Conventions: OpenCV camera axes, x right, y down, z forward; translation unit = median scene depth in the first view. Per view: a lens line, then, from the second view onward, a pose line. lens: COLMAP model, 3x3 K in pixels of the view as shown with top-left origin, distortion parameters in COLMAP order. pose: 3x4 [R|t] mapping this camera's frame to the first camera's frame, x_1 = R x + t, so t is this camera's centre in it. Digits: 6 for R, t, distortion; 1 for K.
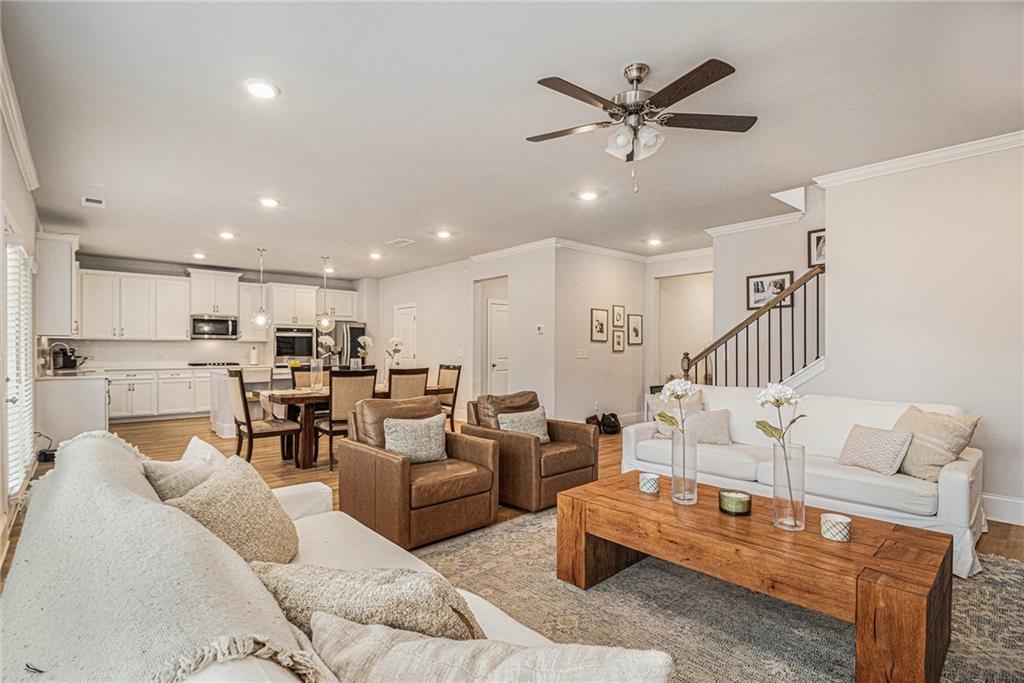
lens RADIAL K [[500.6, 0, 496.0], [0, 500.6, 354.4], [0, 0, 1]] dist [-0.004840, -0.001009]
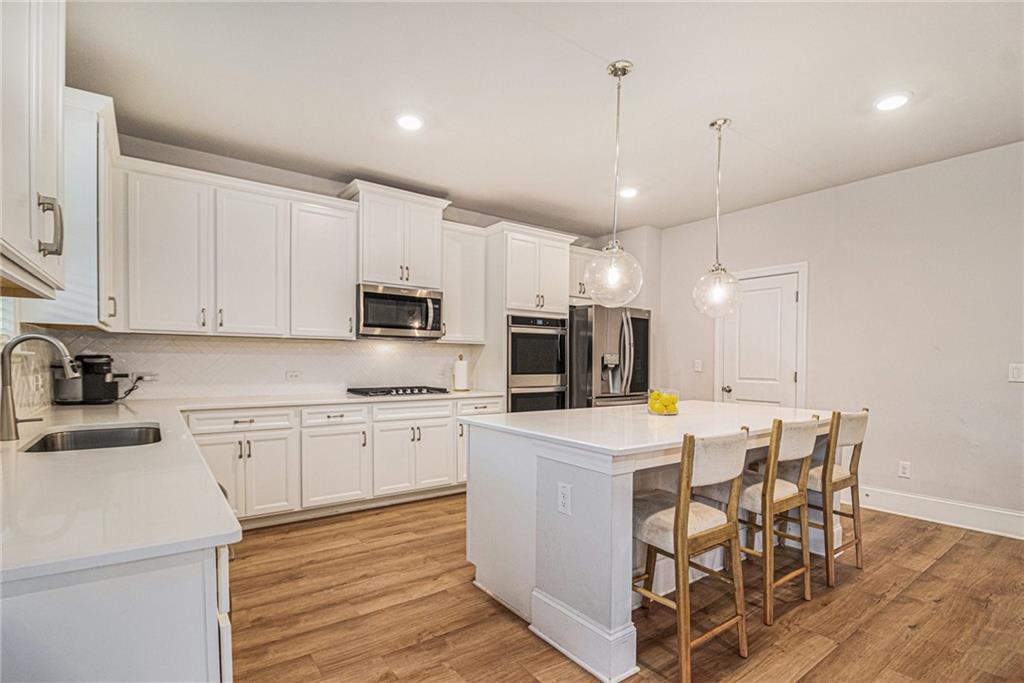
lens RADIAL K [[488.6, 0, 505.9], [0, 488.6, 372.3], [0, 0, 1]] dist [-0.014203, -0.000547]
pose [[0.998014, 0.007571, -0.062542, -0.428253], [-0.006618, 0.999859, 0.015421, -0.005385], [0.062650, -0.014977, 0.997923, 0.536718]]
